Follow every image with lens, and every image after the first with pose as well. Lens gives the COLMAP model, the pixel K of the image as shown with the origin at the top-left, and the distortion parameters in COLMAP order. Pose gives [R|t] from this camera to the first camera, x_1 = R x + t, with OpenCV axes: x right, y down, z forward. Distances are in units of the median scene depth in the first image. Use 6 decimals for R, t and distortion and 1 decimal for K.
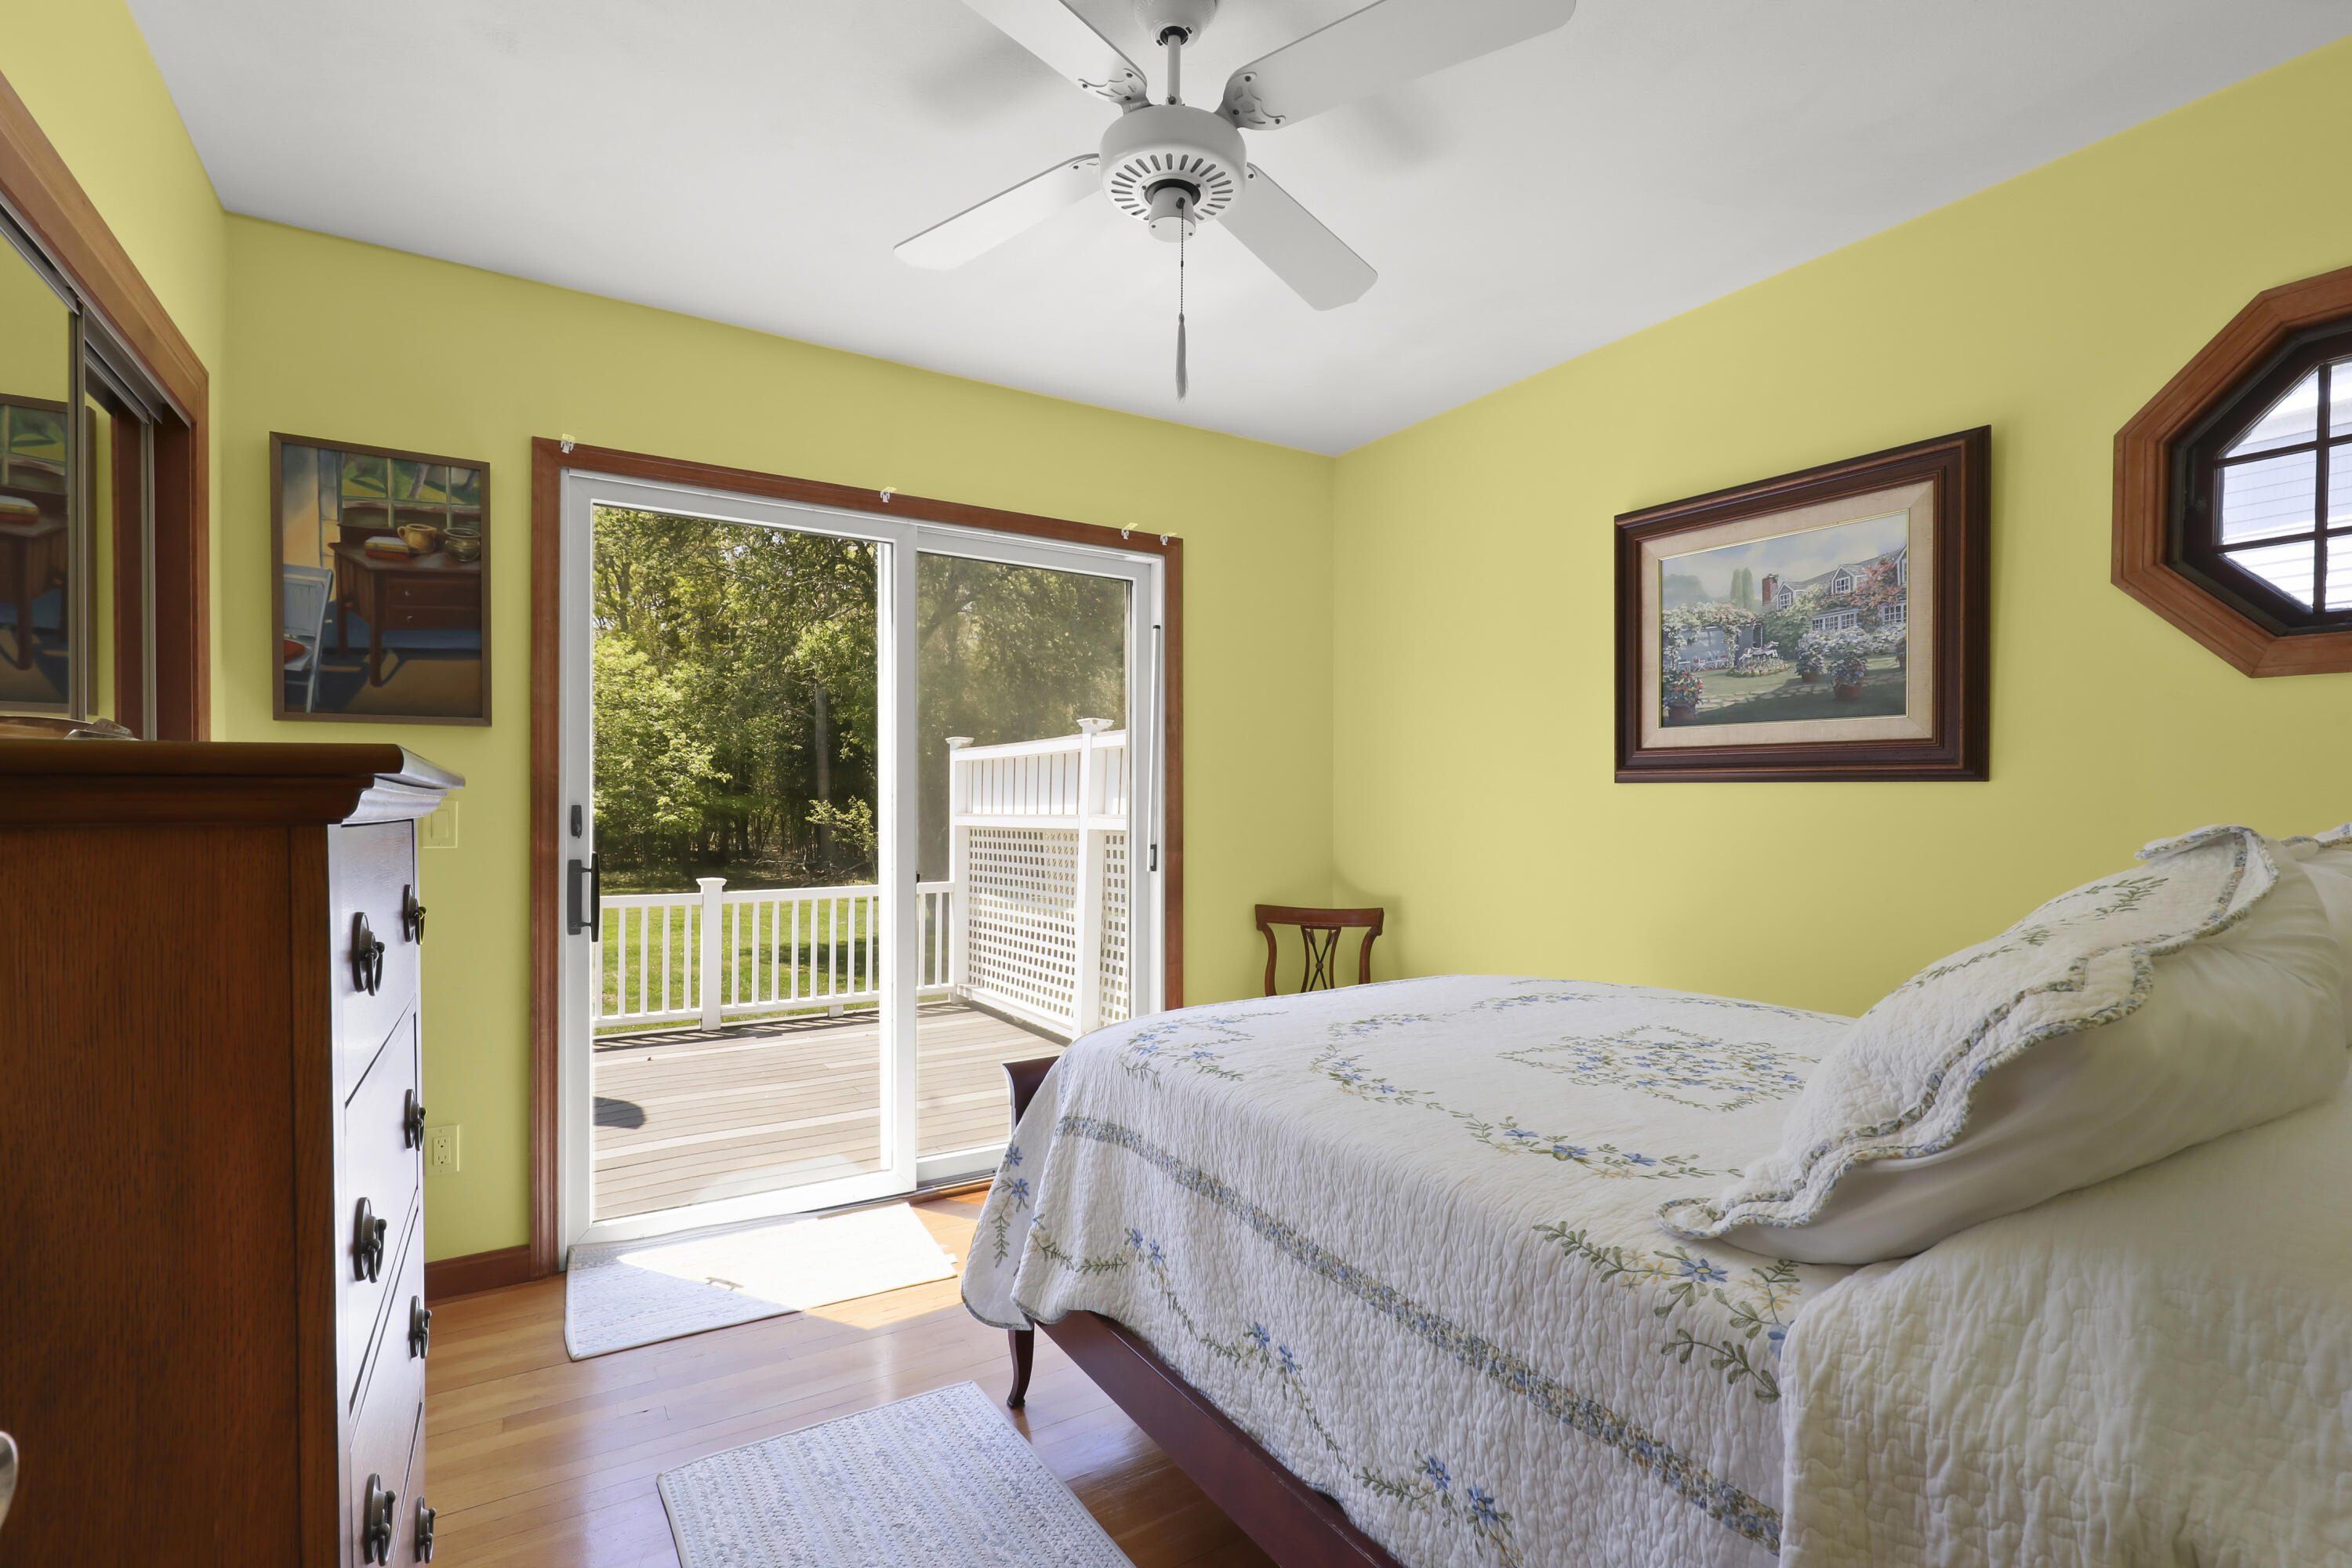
lens RADIAL K [[1071.5, 0, 1180.3], [0, 1071.5, 794.4], [0, 0, 1]] dist [-0.001681, -0.000253]
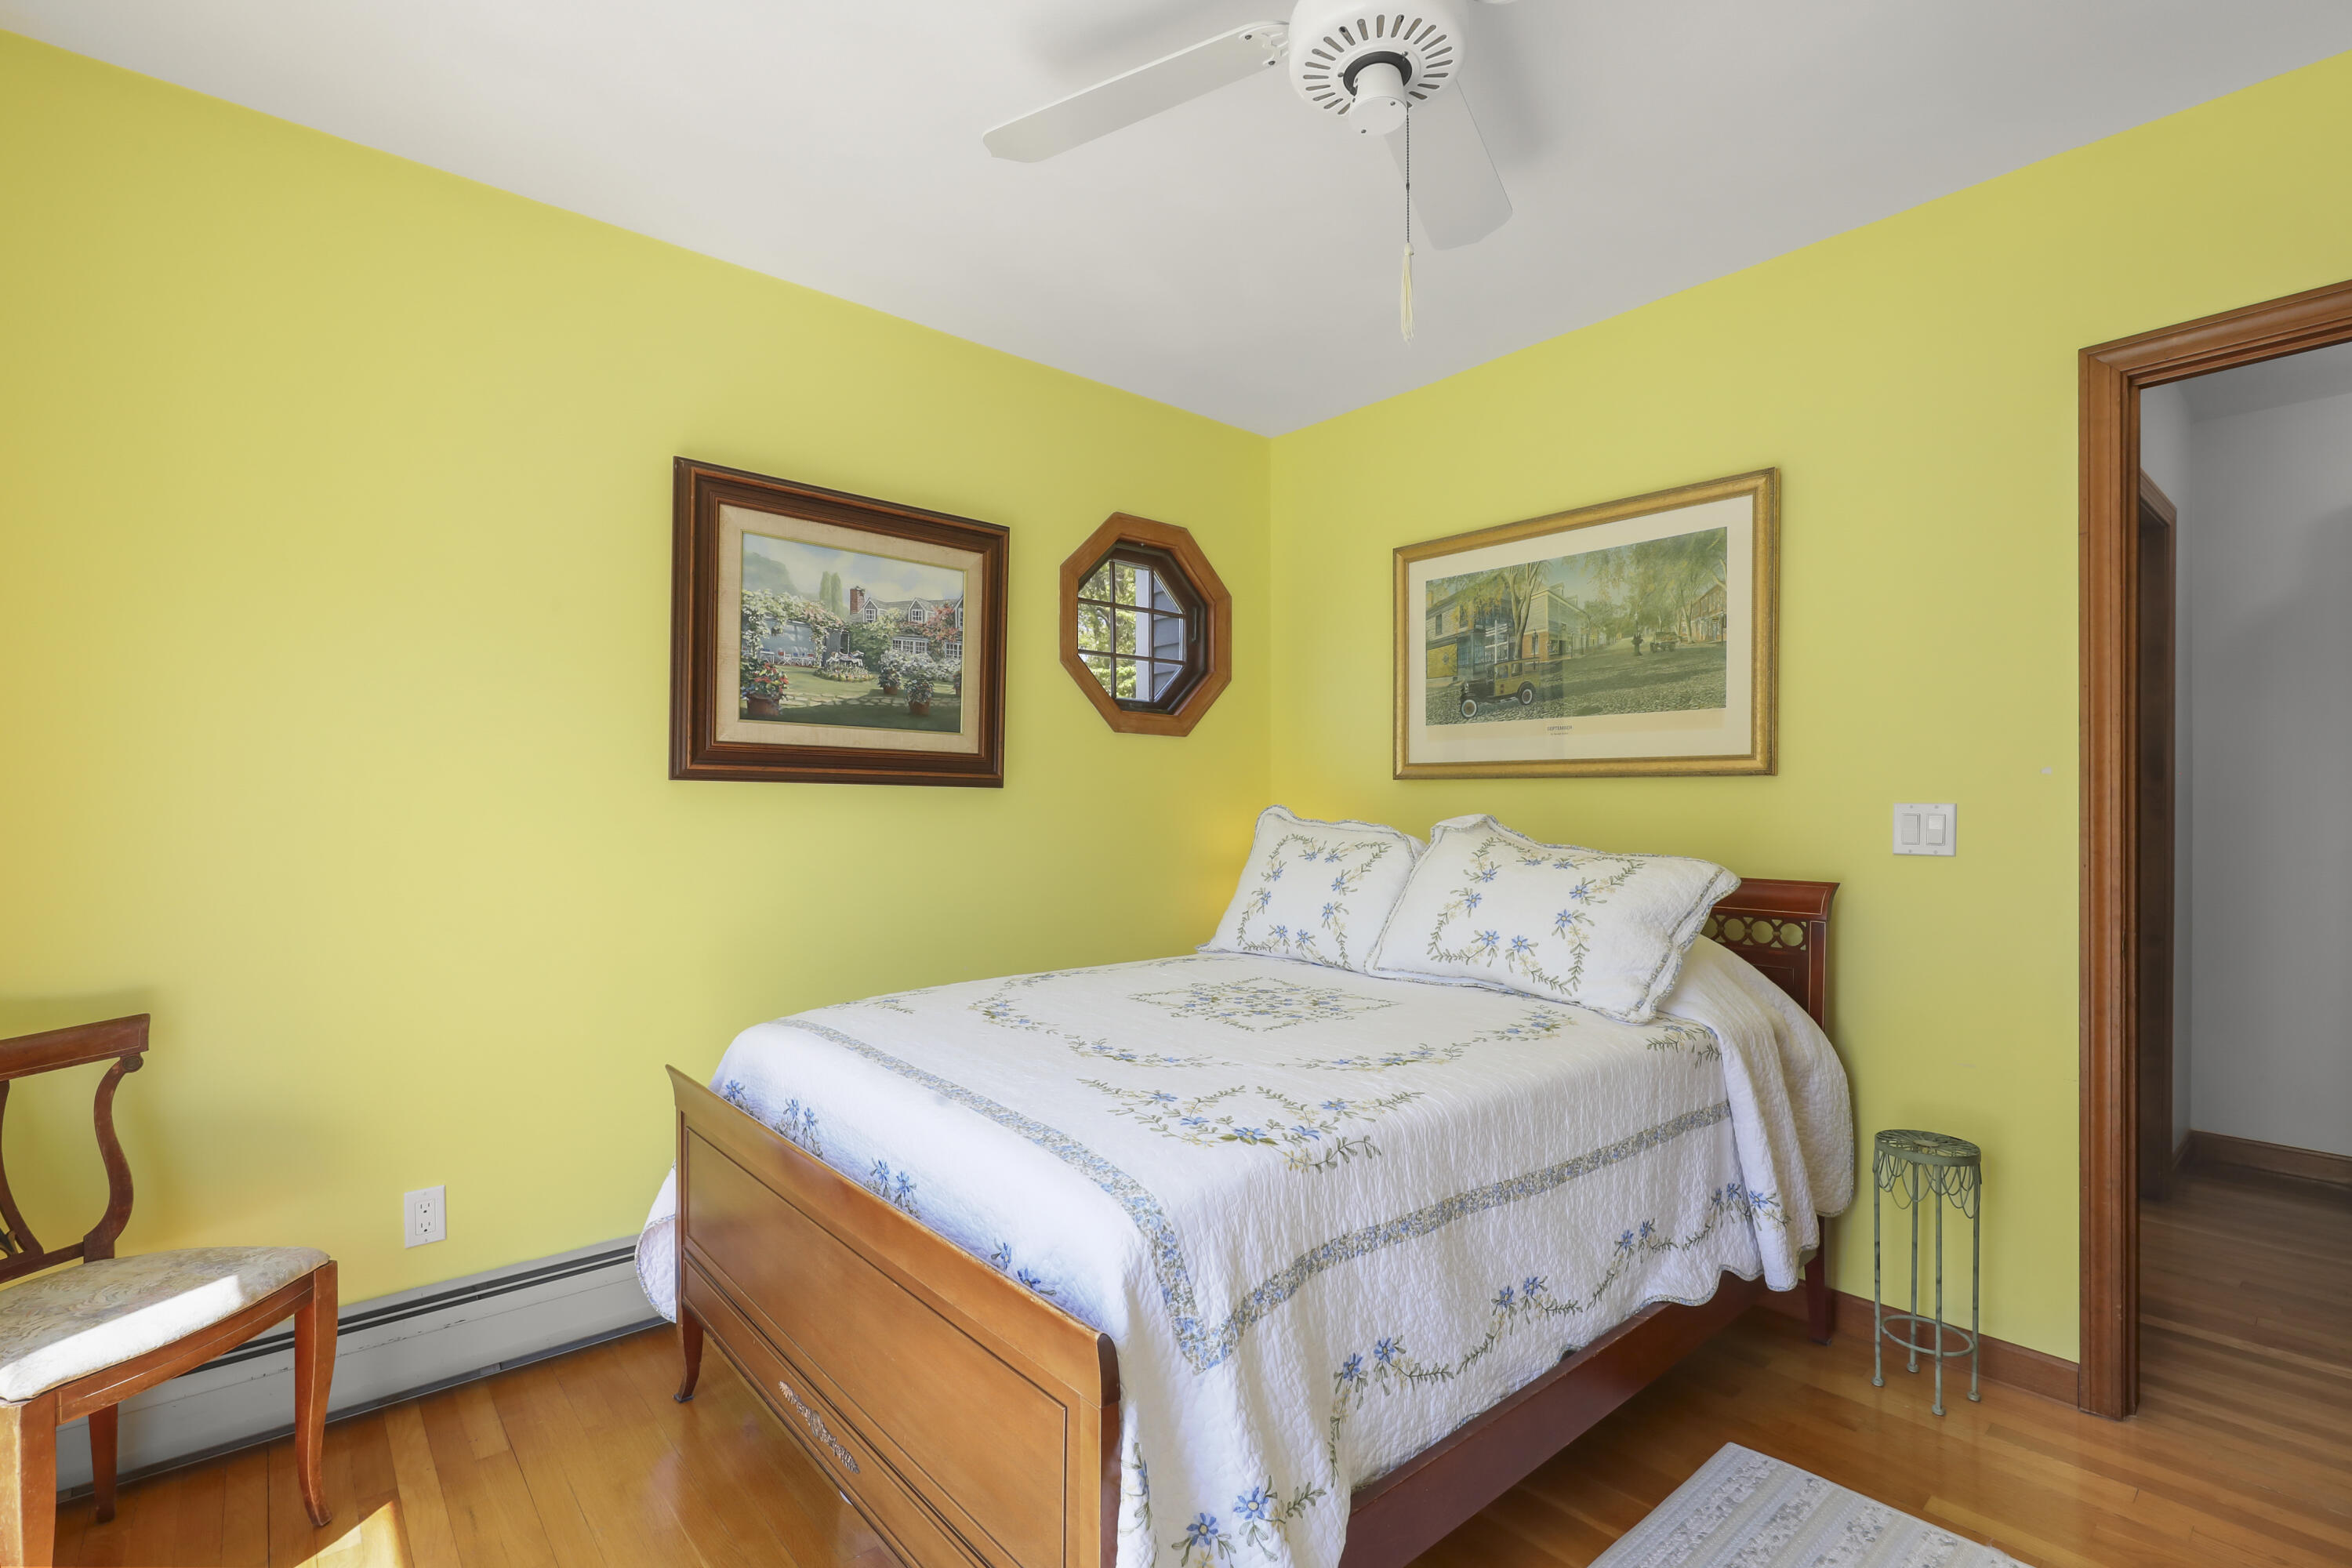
lens RADIAL K [[1071.5, 0, 1182.4], [0, 1071.5, 799.6], [0, 0, 1]] dist [-0.001681, -0.000253]
pose [[-0.149144, 0.001895, 0.988814, -0.550900], [-0.009176, 0.999952, -0.003301, 0.004137], [-0.988773, -0.009566, -0.149119, 0.863046]]
